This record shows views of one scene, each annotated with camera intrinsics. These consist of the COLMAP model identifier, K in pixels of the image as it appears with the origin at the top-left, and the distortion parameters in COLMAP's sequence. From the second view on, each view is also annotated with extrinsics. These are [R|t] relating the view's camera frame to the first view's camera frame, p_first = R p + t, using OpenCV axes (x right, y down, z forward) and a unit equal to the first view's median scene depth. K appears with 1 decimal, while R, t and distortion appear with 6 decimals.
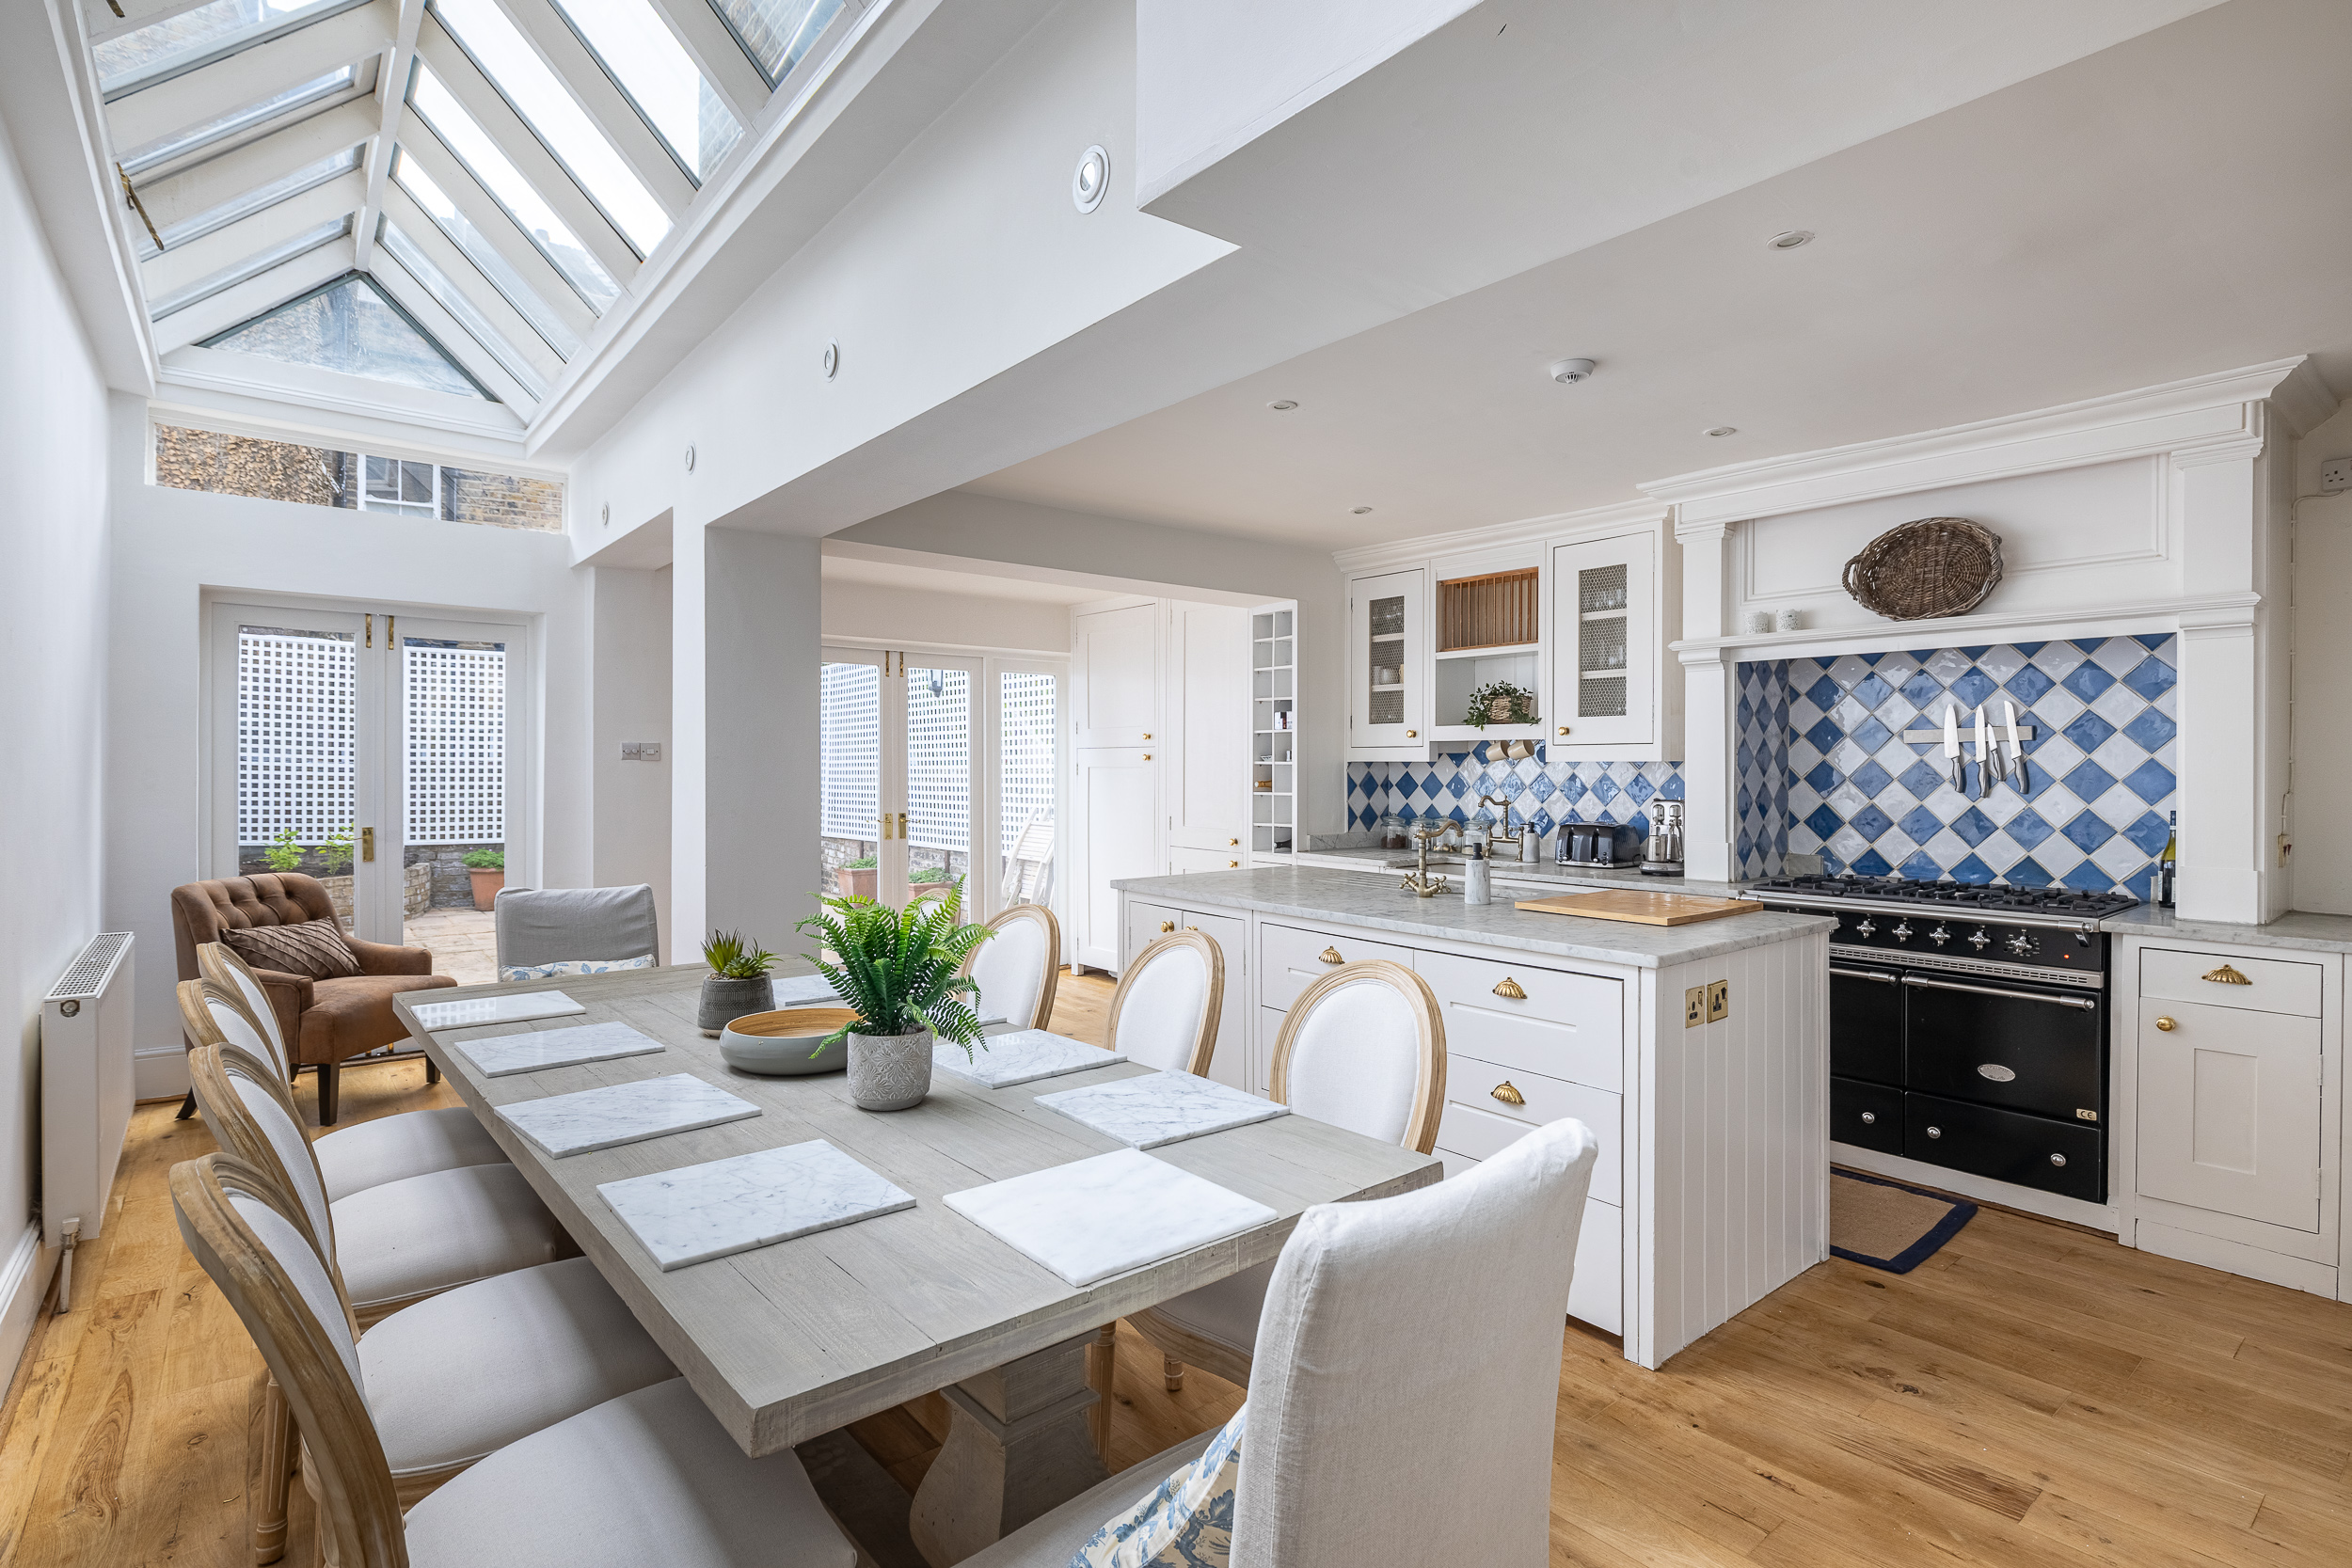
lens RADIAL K [[1123.8, 0, 1182.8], [0, 1123.8, 776.0], [0, 0, 1]] dist [-0.006061, -0.000747]
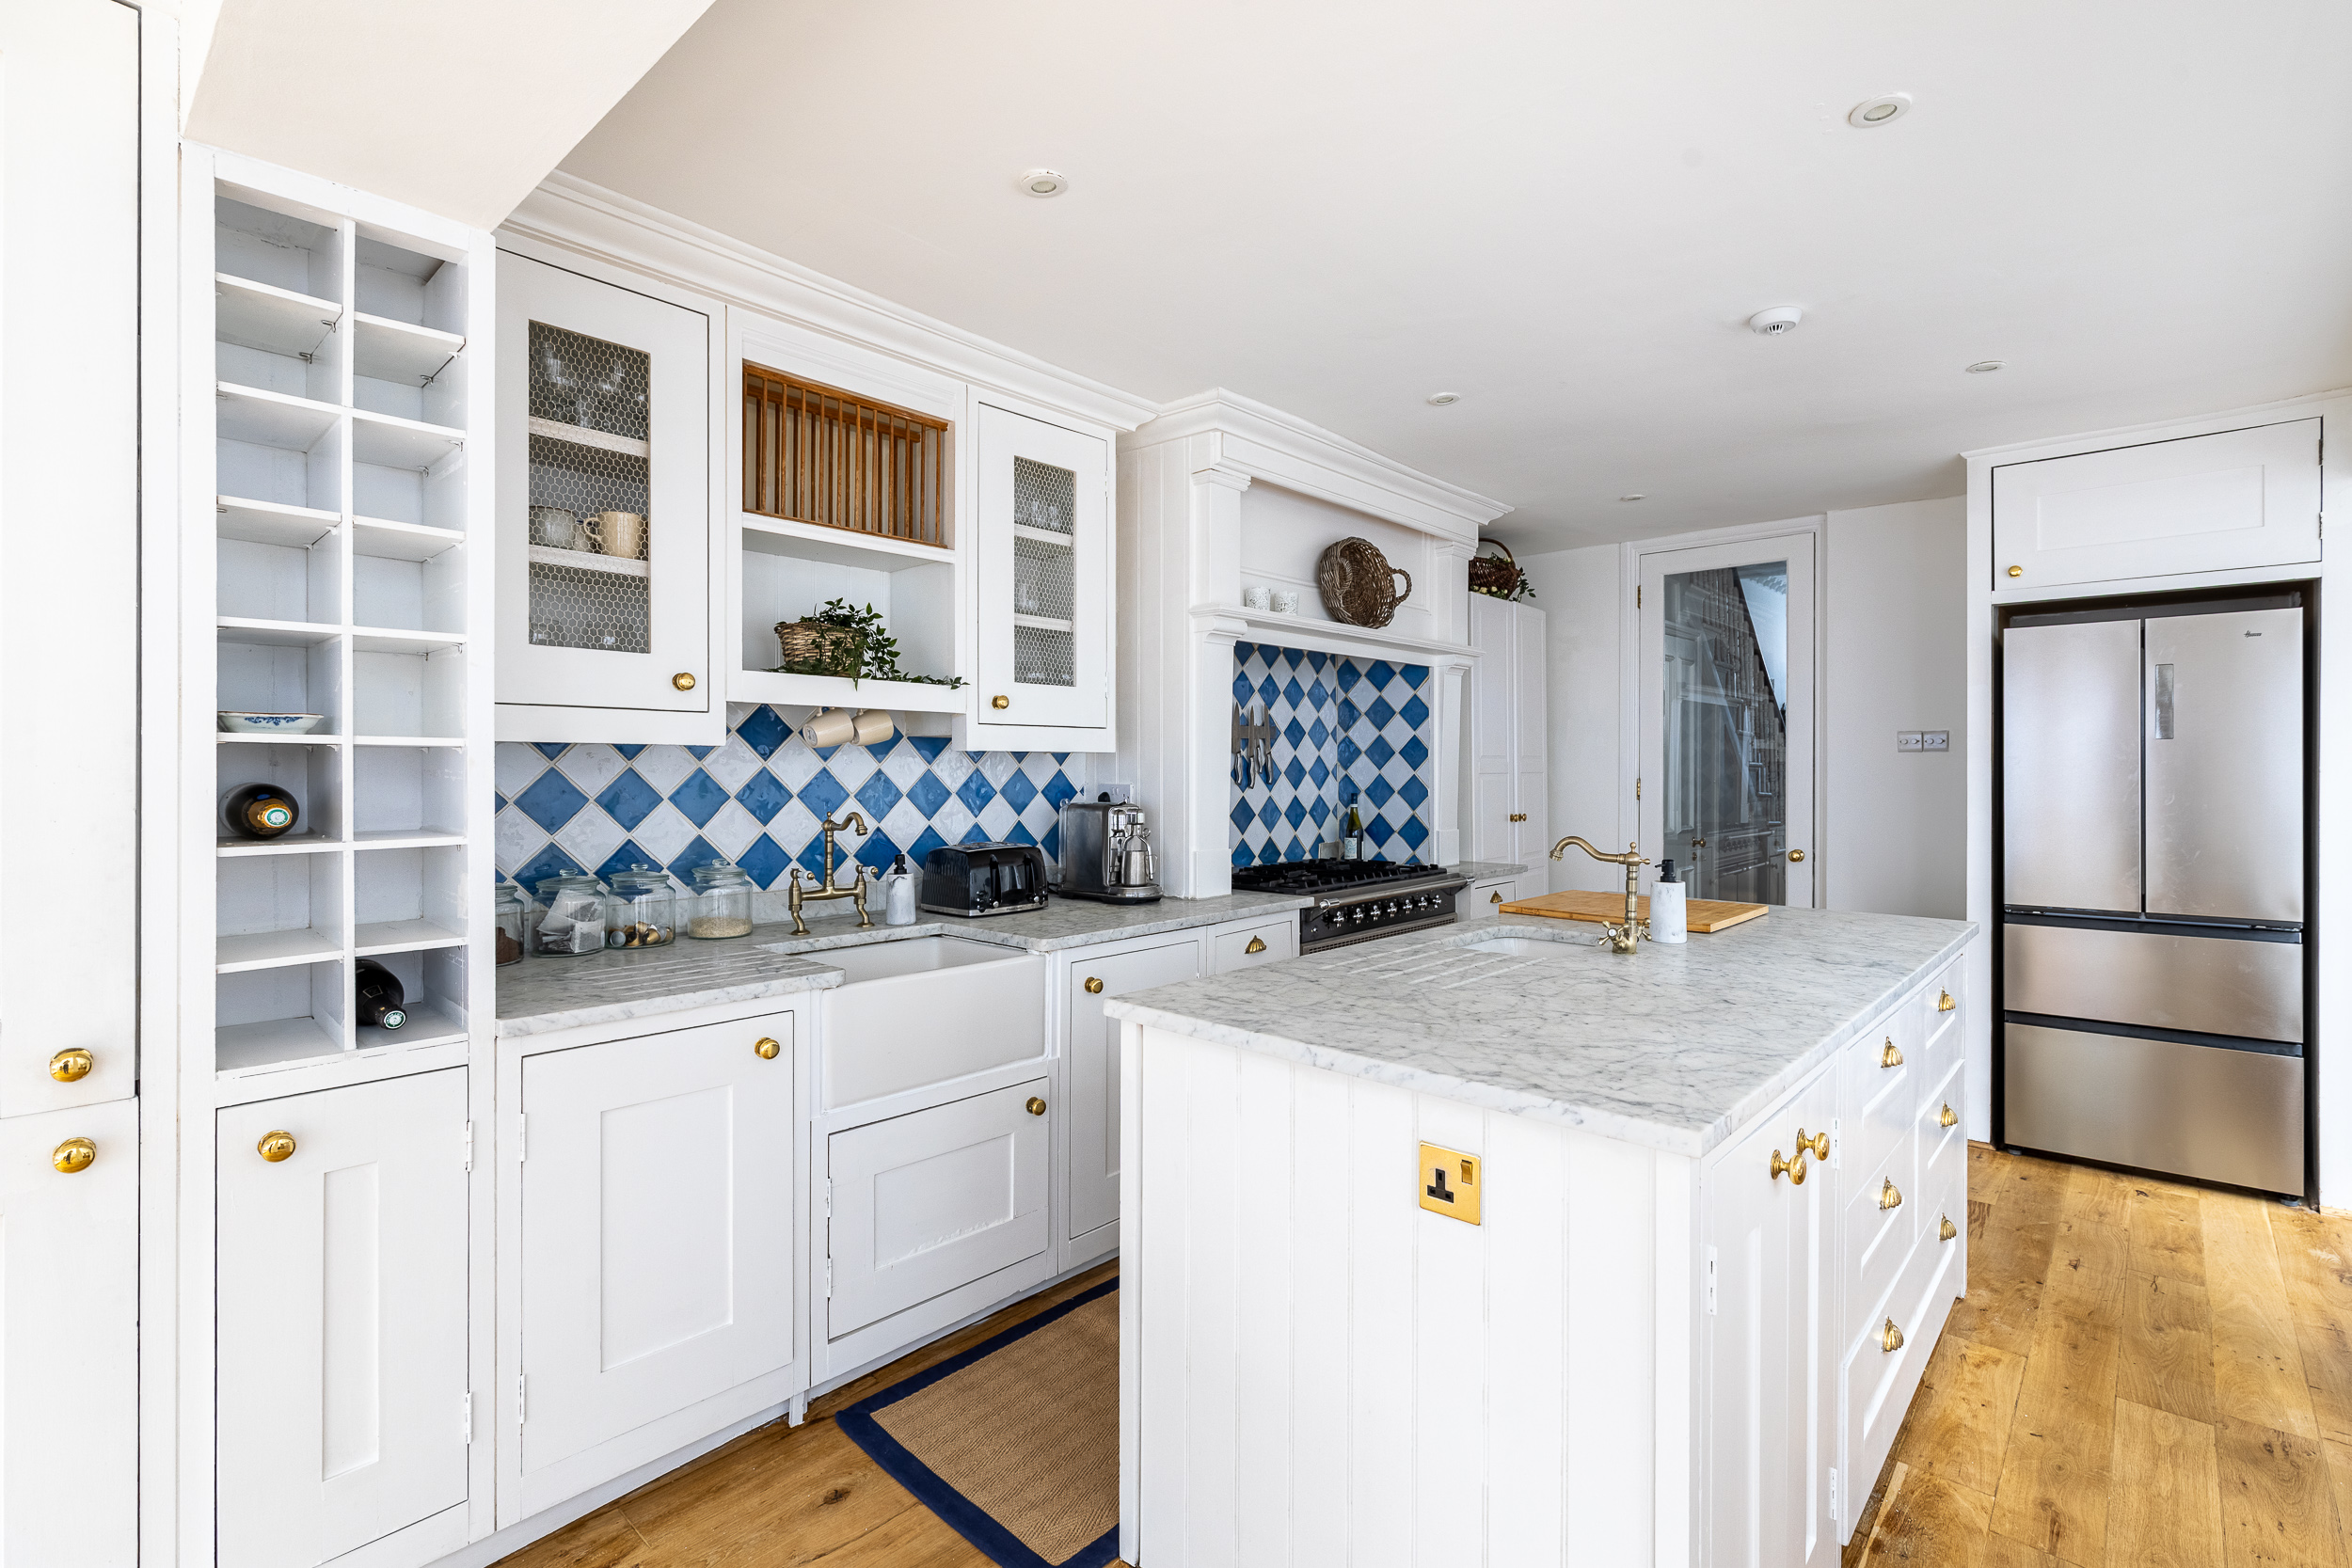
lens RADIAL K [[1048.3, 0, 1199.0], [0, 1048.3, 772.2], [0, 0, 1]] dist [0.002426, -0.002803]
pose [[-0.152709, -0.005411, 0.988256, -0.271625], [0.008478, 0.999941, 0.006785, -0.003981], [-0.988235, 0.009415, -0.152654, 1.022810]]
